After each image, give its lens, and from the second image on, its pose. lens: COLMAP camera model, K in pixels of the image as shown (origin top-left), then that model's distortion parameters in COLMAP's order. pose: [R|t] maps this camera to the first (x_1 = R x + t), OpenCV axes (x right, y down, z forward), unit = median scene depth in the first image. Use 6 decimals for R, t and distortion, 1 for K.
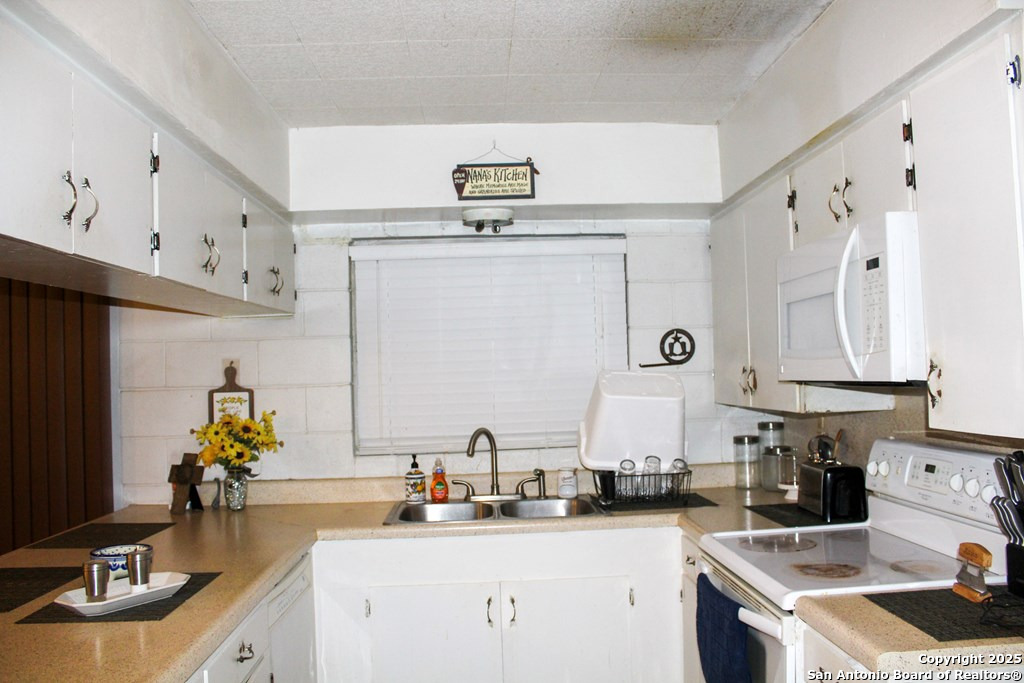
lens RADIAL K [[841.5, 0, 539.4], [0, 841.5, 343.9], [0, 0, 1]] dist [-0.167749, 0.140678]
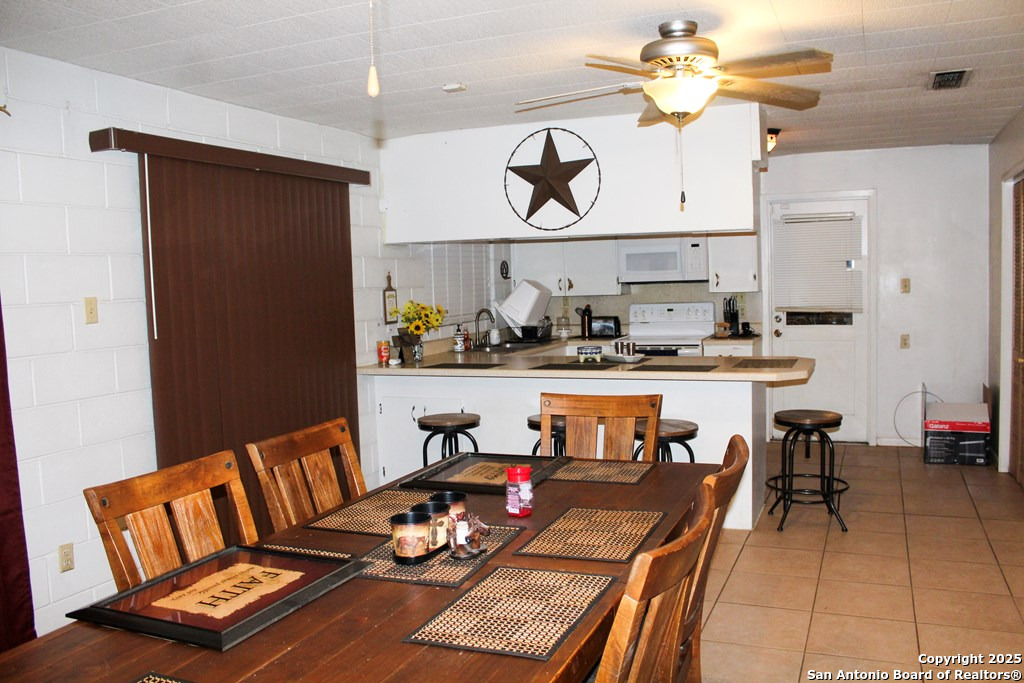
lens RADIAL K [[841.5, 0, 539.4], [0, 841.5, 343.9], [0, 0, 1]] dist [-0.167749, 0.140678]
pose [[0.441995, -0.052958, 0.895453, -1.710004], [-0.009646, 0.997917, 0.063778, 0.054540], [-0.896966, -0.036827, 0.440564, 0.022149]]
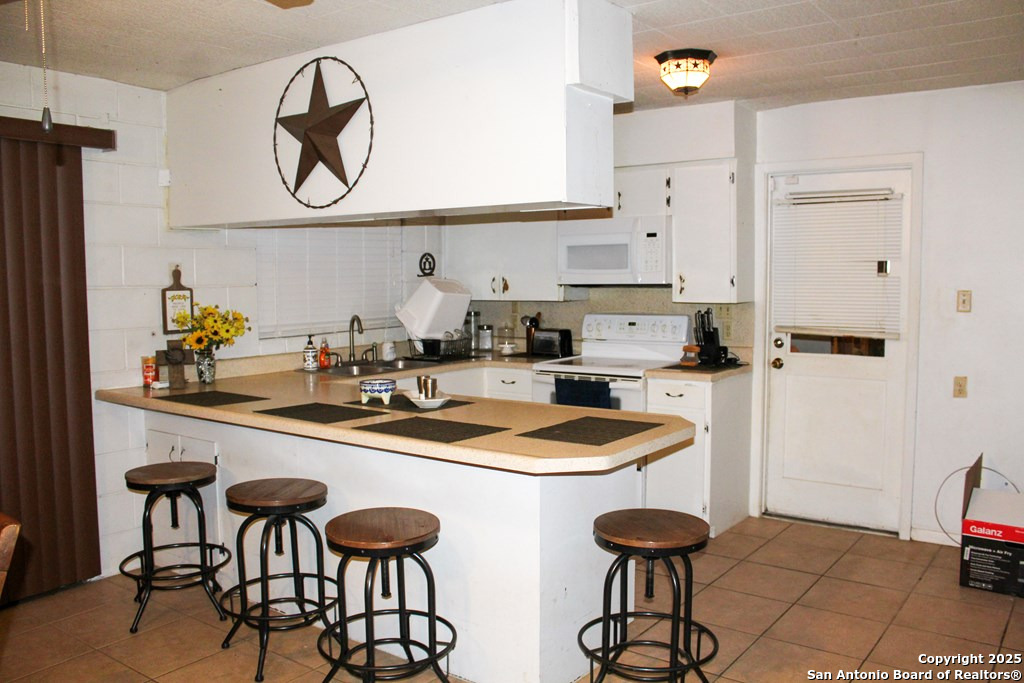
lens RADIAL K [[841.5, 0, 539.4], [0, 841.5, 343.9], [0, 0, 1]] dist [-0.167749, 0.140678]
pose [[0.634563, -0.036622, 0.772003, -0.974585], [-0.035511, 0.996440, 0.076458, 0.025699], [-0.772055, -0.075932, 0.631004, -0.182004]]
